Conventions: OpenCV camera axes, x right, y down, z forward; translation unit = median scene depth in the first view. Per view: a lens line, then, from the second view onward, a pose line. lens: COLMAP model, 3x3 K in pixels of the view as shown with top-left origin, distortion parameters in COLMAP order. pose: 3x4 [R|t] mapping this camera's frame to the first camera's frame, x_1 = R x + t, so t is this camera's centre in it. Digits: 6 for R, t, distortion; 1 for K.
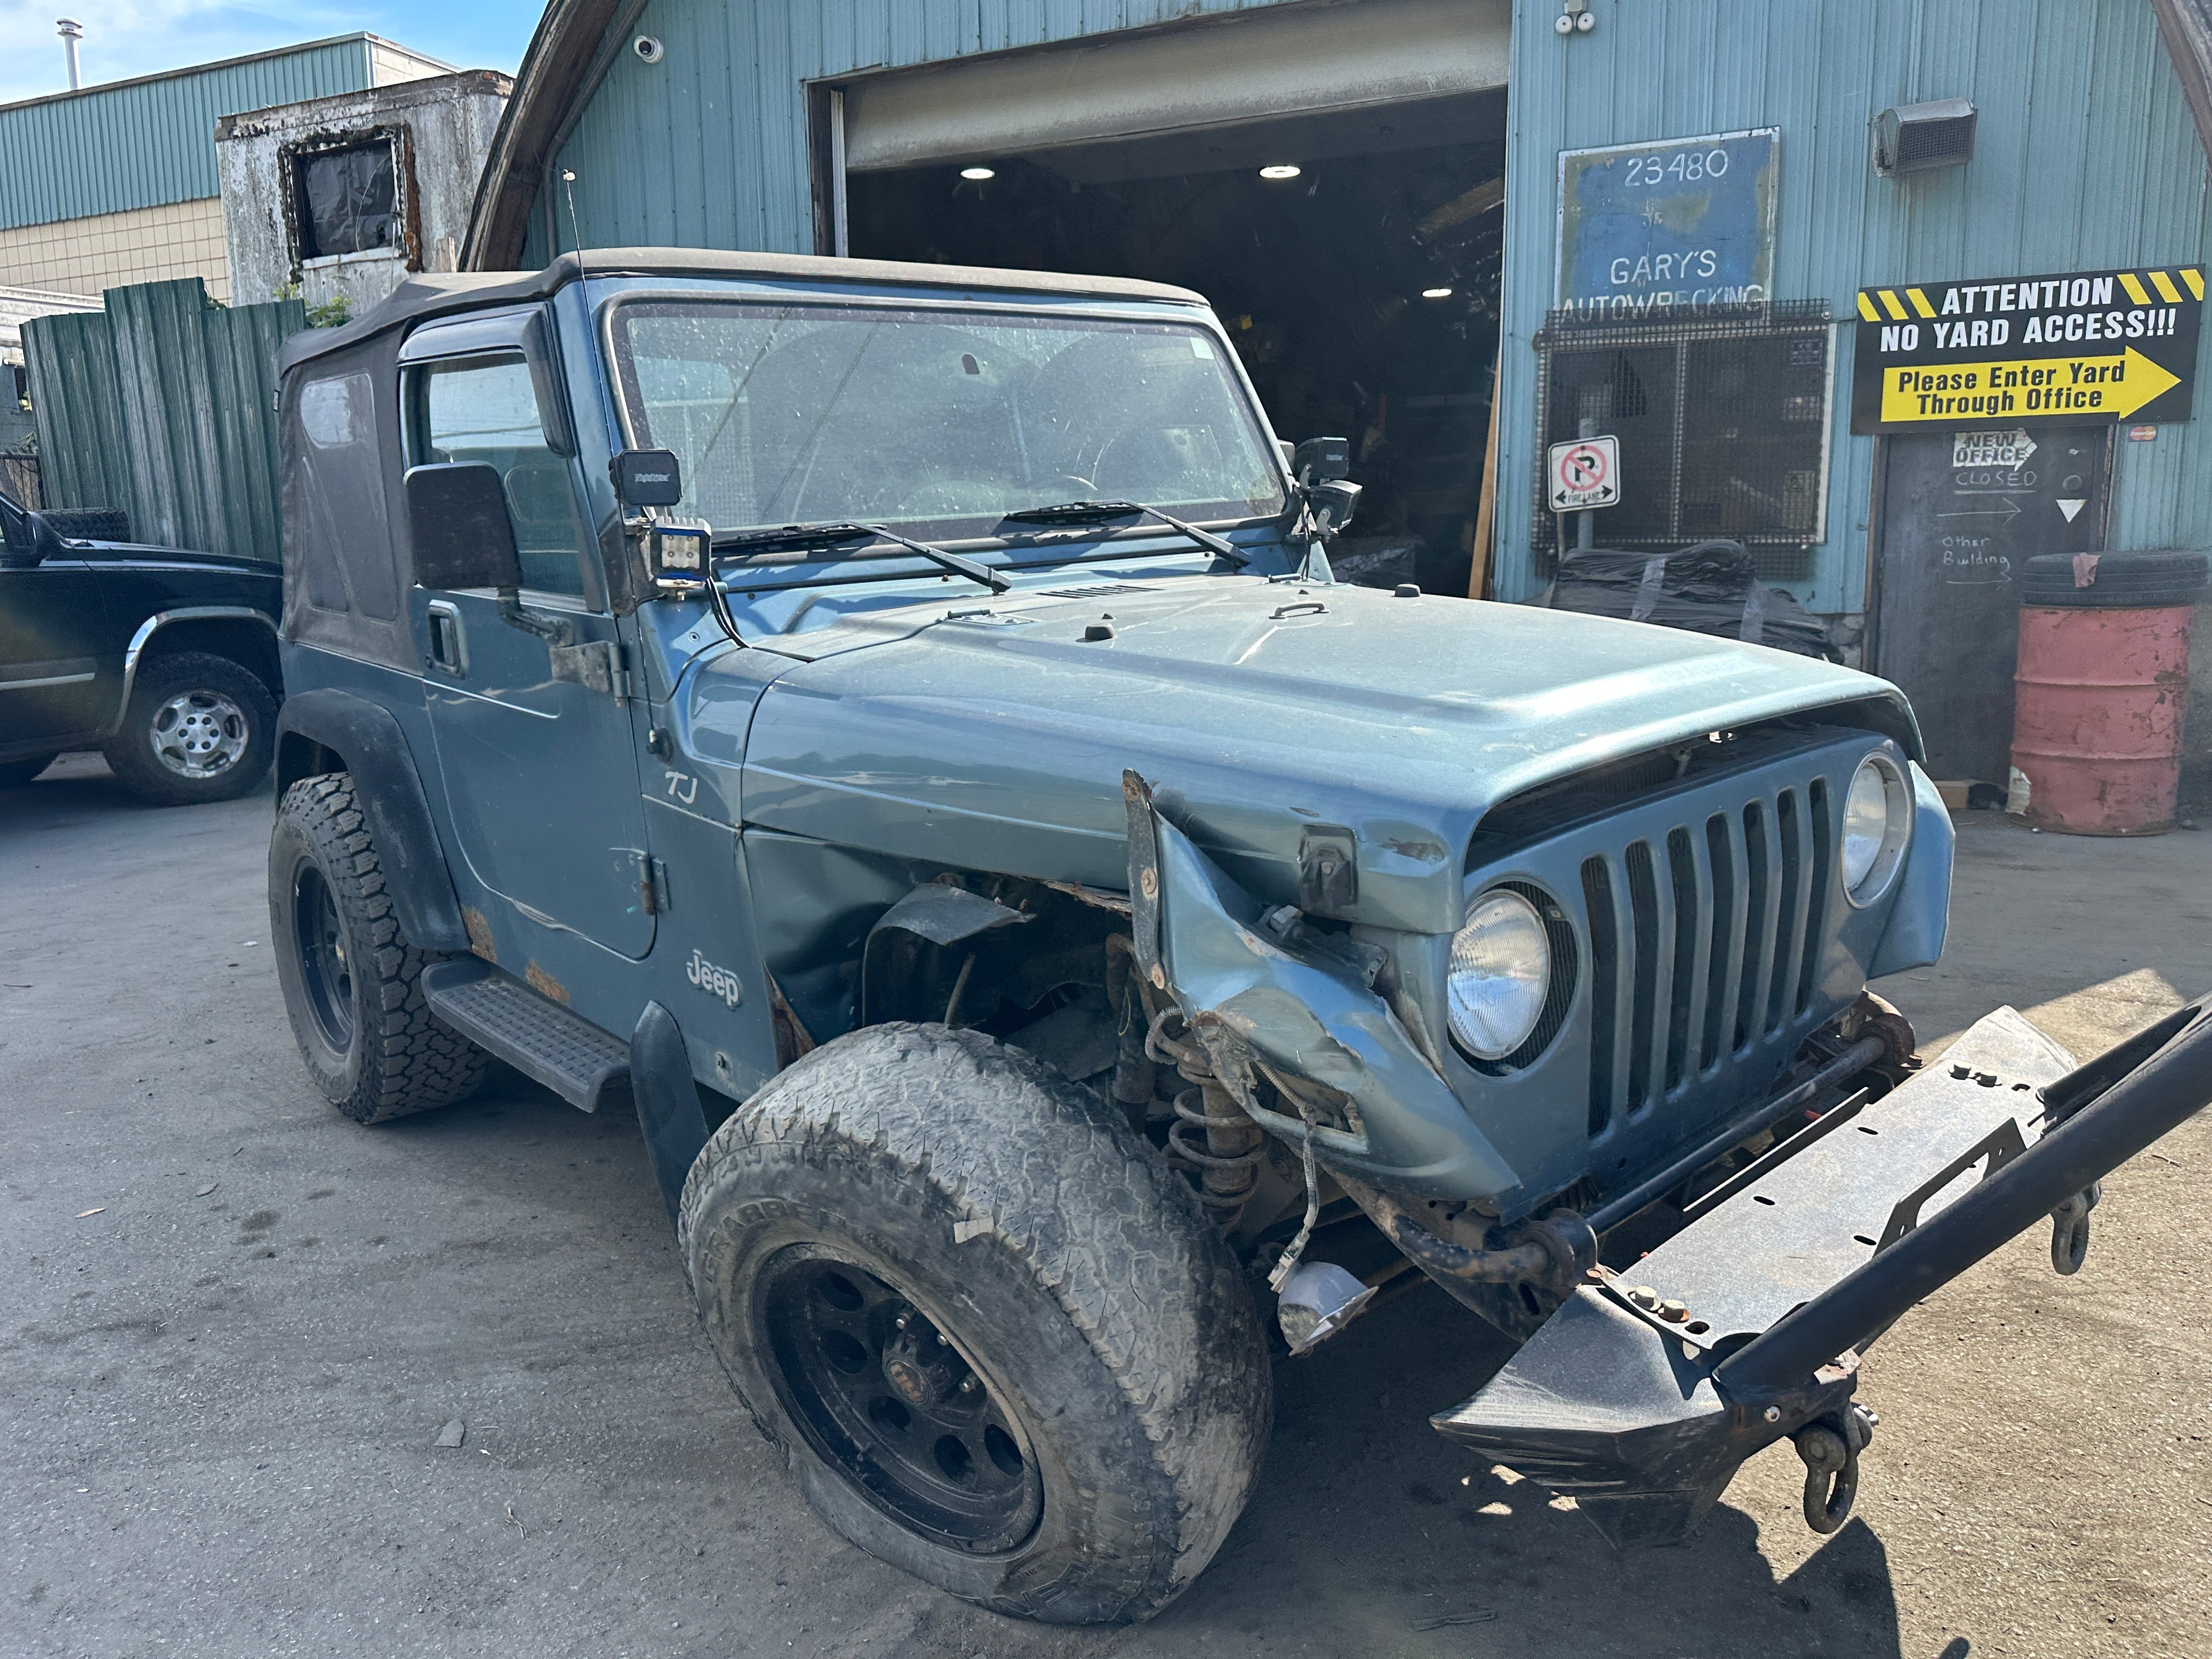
lens RADIAL K [[1557.7, 0, 1104.1], [0, 1557.7, 813.5], [0, 0, 1]] dist [0.030542, -0.041300]
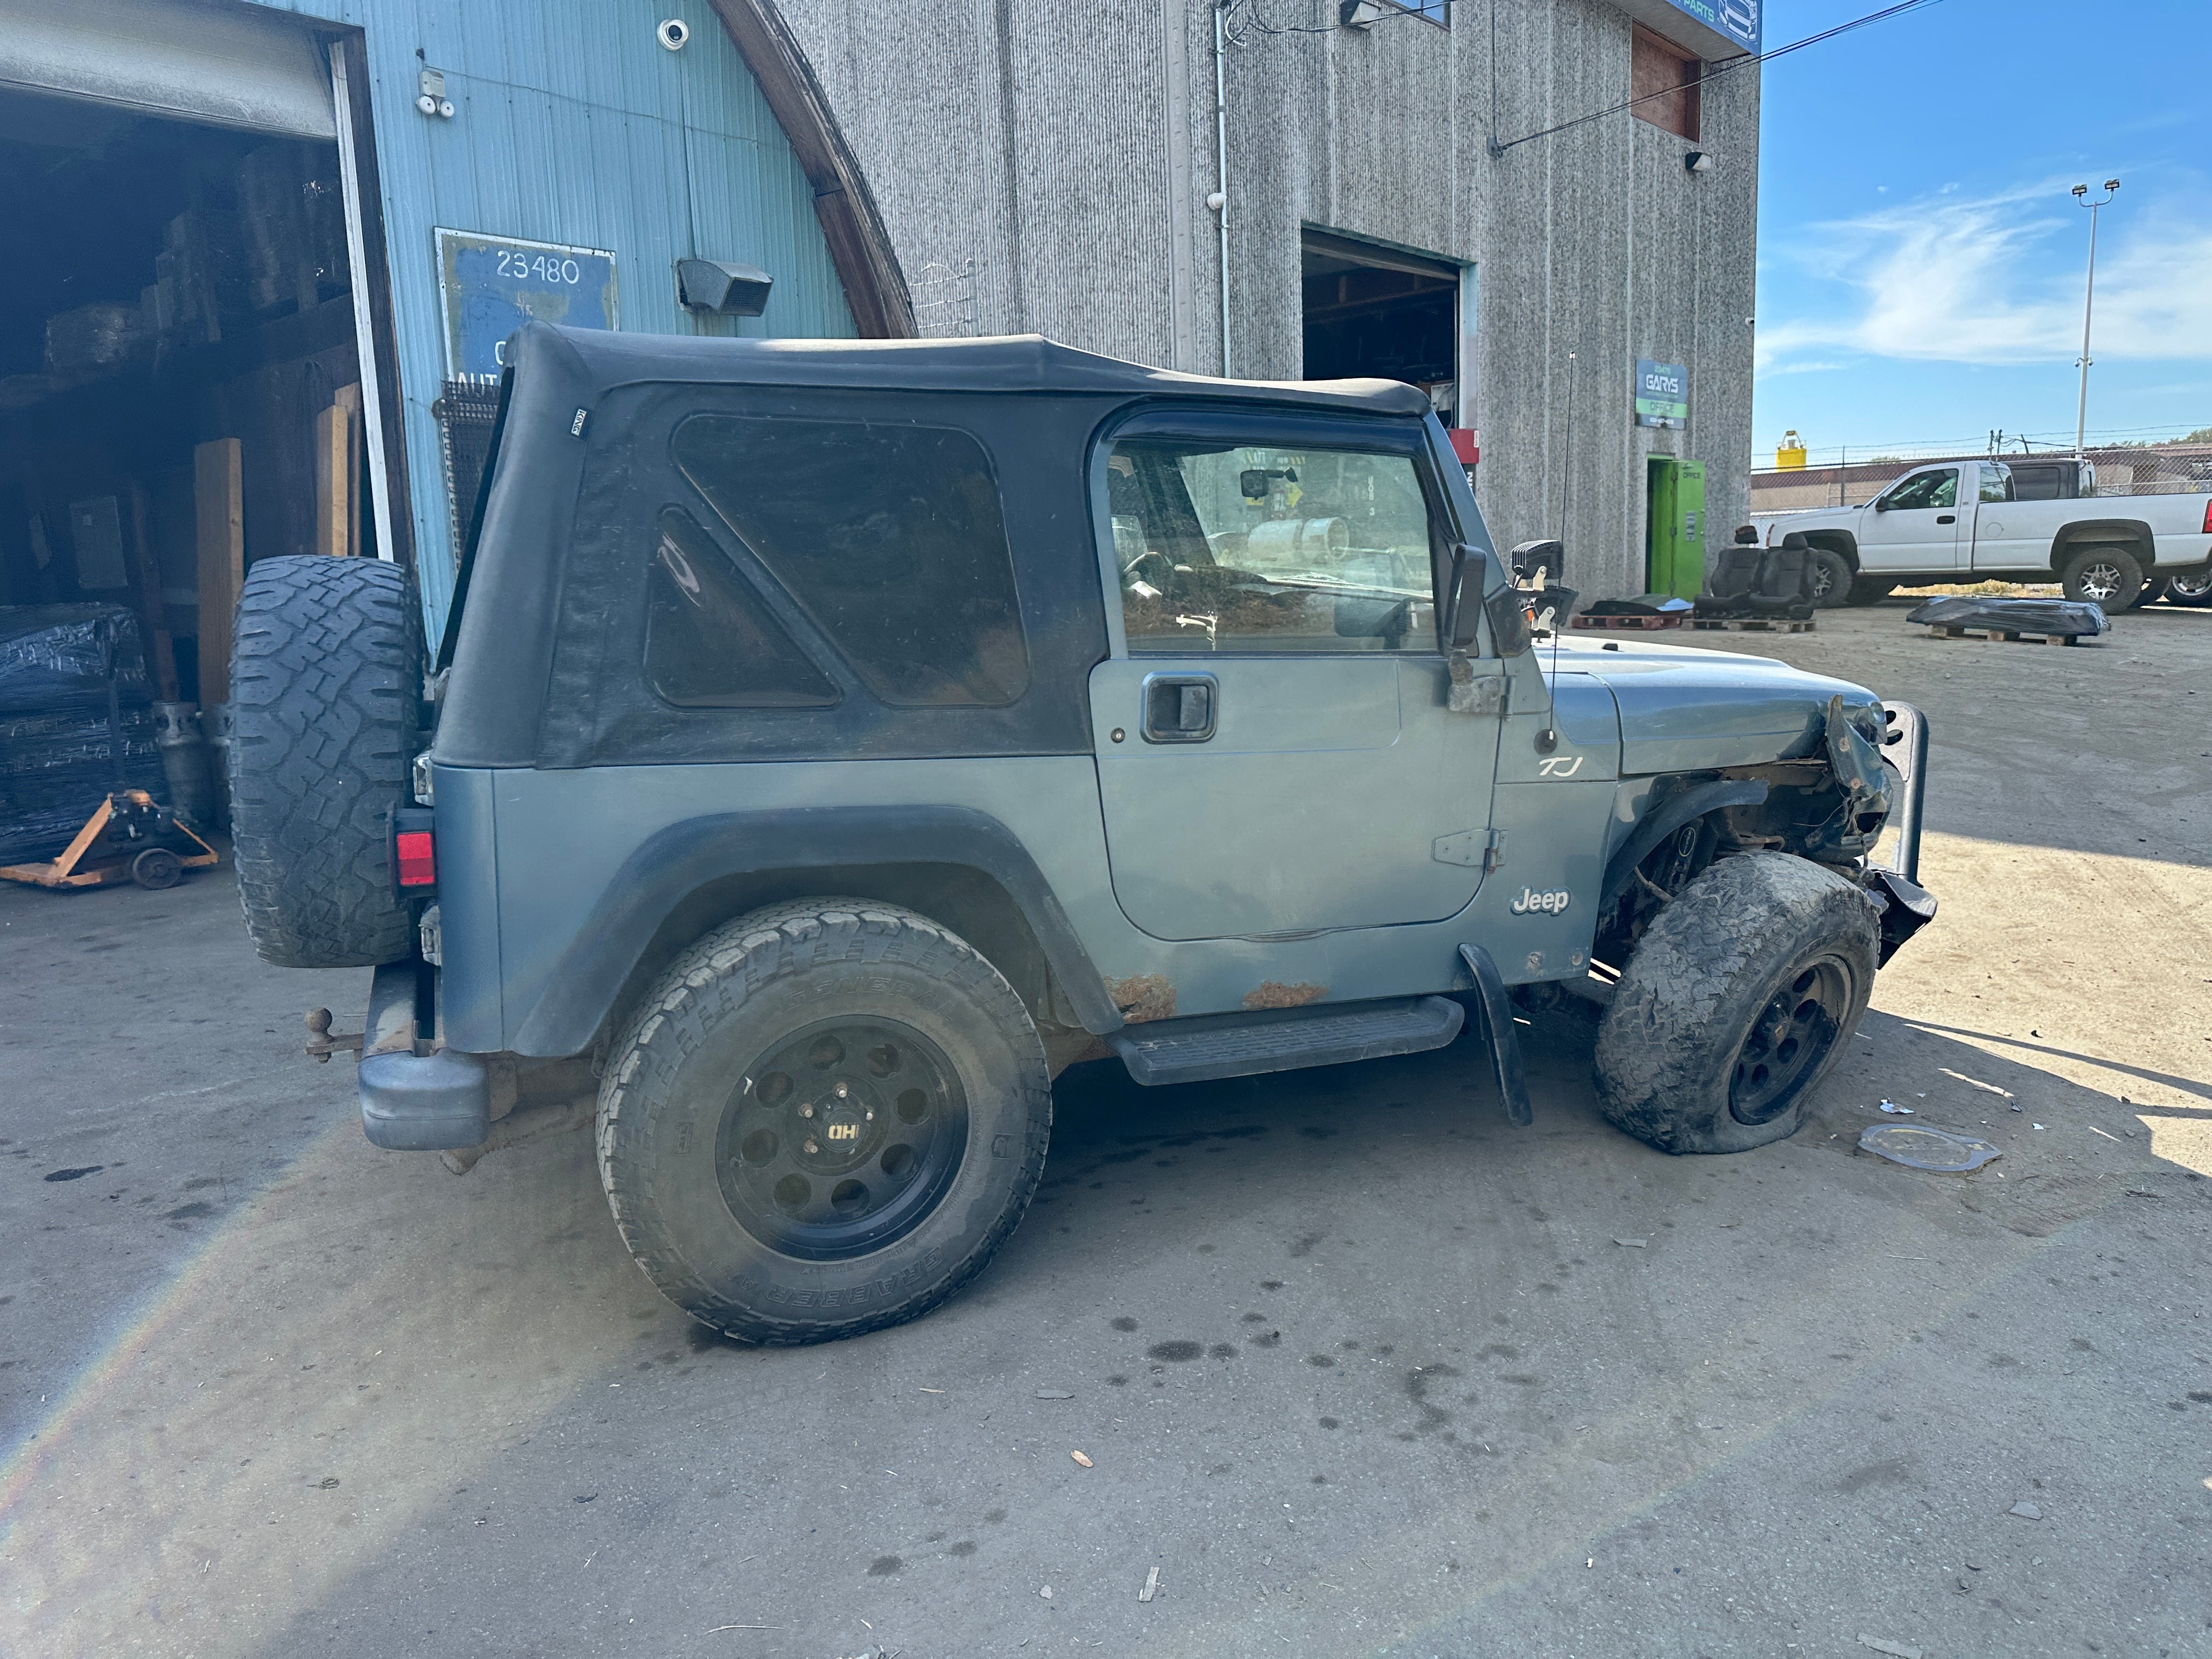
lens RADIAL K [[1557.7, 0, 1119.6], [0, 1557.7, 819.5], [0, 0, 1]] dist [0.030542, -0.041300]
pose [[0.314186, -0.143427, 0.938465, -1.243744], [0.175464, 0.980264, 0.091072, -0.121976], [-0.933006, 0.136053, 0.333152, 0.625430]]
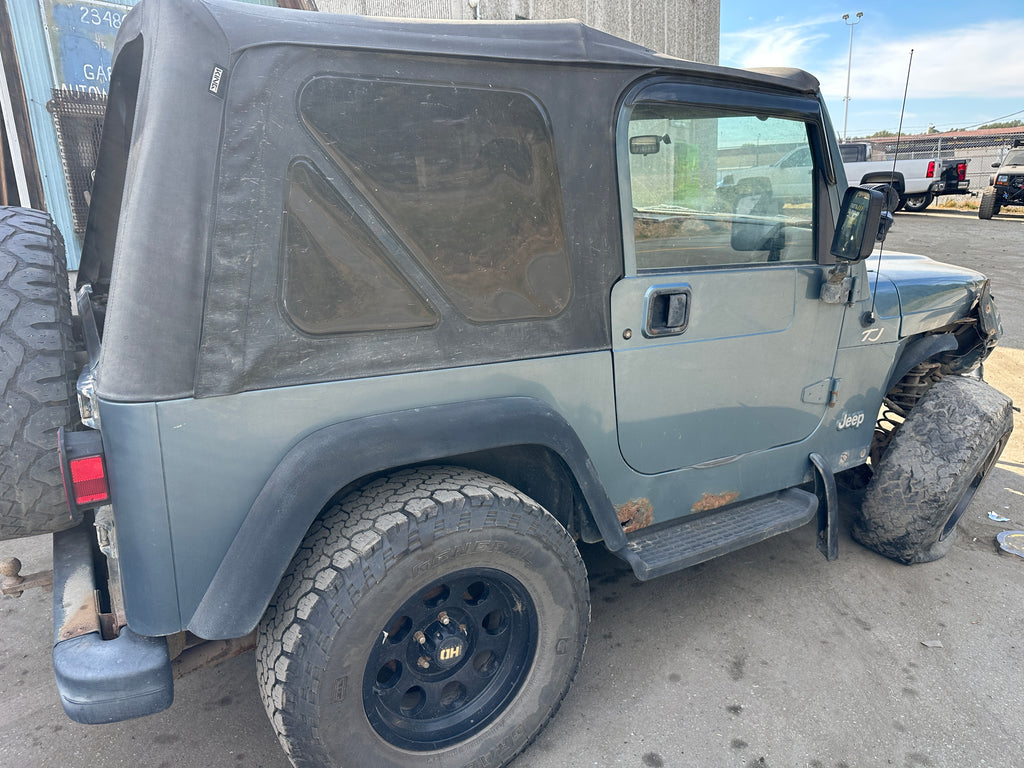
lens RADIAL K [[721.1, 0, 508.2], [0, 721.1, 388.0], [0, 0, 1]] dist [0.030542, -0.041300]
pose [[0.176685, -0.245637, 0.953124, -0.956353], [0.191808, 0.958386, 0.211437, -0.184753], [-0.965397, 0.145459, 0.216448, 0.893780]]
